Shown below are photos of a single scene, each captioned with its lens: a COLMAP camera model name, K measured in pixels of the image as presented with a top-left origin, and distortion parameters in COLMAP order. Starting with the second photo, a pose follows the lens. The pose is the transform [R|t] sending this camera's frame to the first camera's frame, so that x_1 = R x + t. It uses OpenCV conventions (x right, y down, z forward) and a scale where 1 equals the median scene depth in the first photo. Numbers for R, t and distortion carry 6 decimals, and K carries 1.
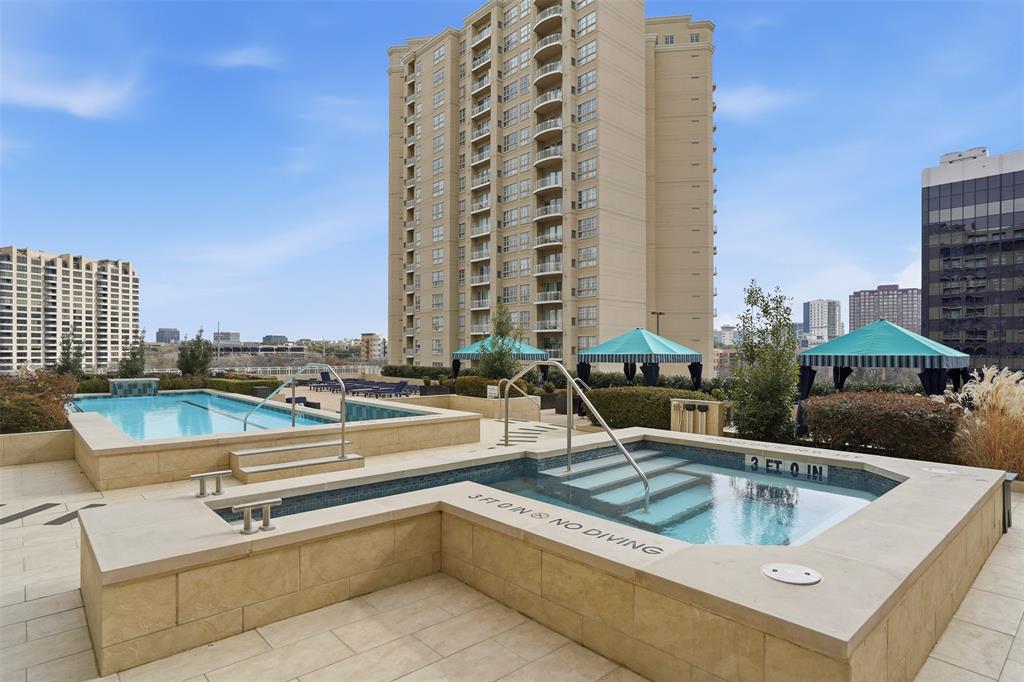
lens RADIAL K [[552.9, 0, 509.1], [0, 552.9, 351.4], [0, 0, 1]] dist [-0.035920, 0.021940]
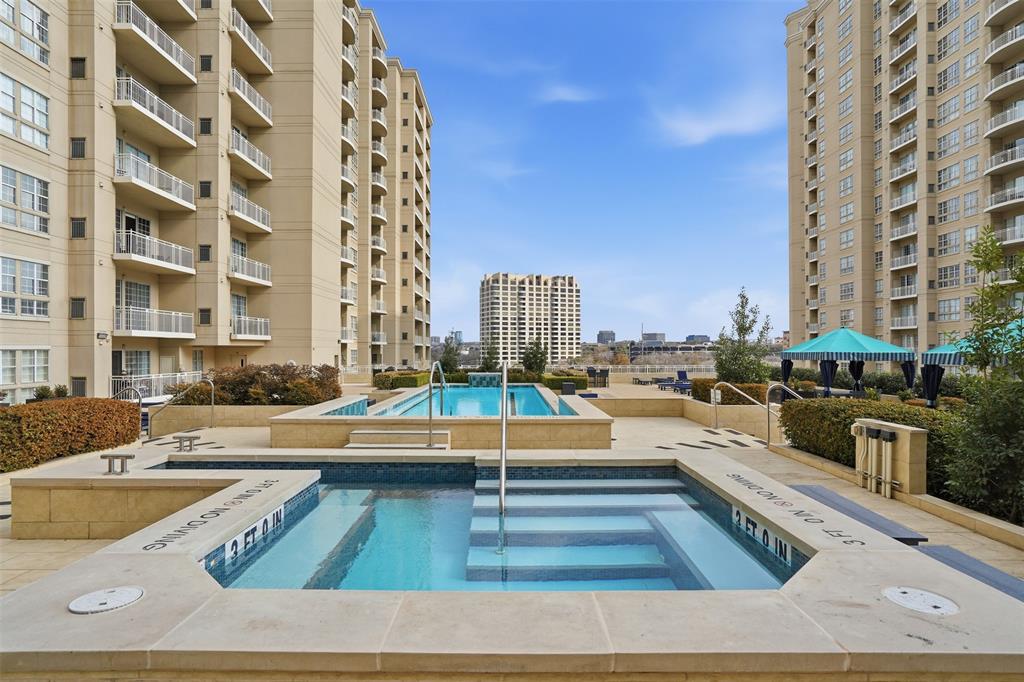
lens RADIAL K [[552.9, 0, 511.1], [0, 552.9, 348.8], [0, 0, 1]] dist [-0.035920, 0.021940]
pose [[0.745268, -0.003416, -0.666756, 0.047299], [0.001173, 0.999992, -0.003813, 0.000104], [0.666764, 0.002060, 0.745266, 0.022924]]
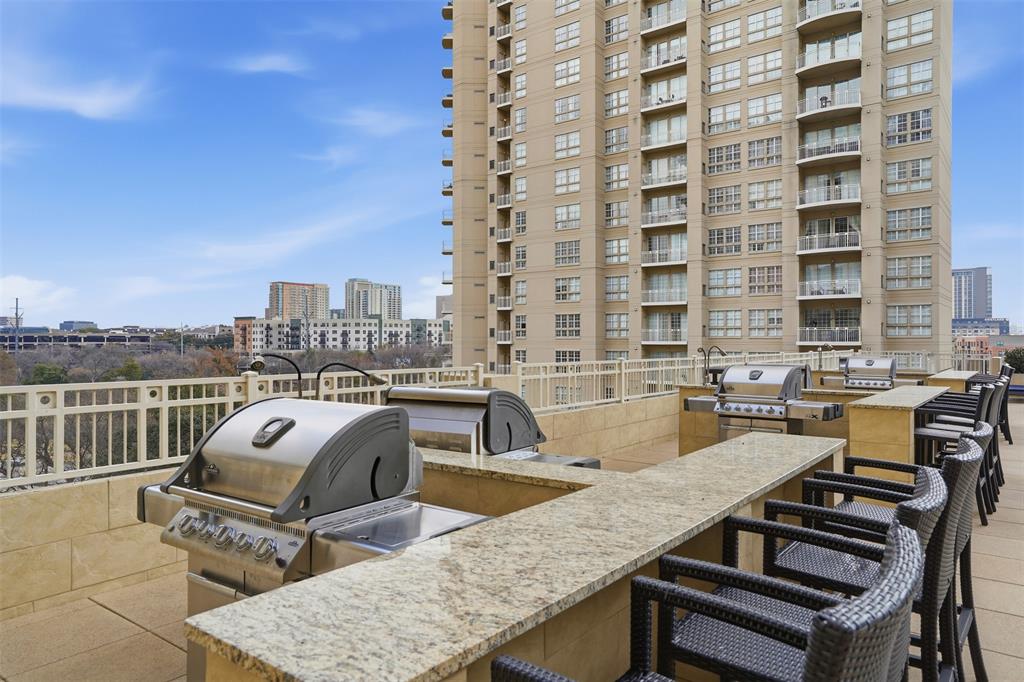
lens RADIAL K [[640.1, 0, 520.4], [0, 640.1, 336.3], [0, 0, 1]] dist [0.001124, 0.001321]
pose [[0.978695, -0.000681, 0.205316, -0.328309], [0.002441, 0.999962, -0.008319, 0.008894], [-0.205303, 0.008643, 0.978660, 0.302930]]
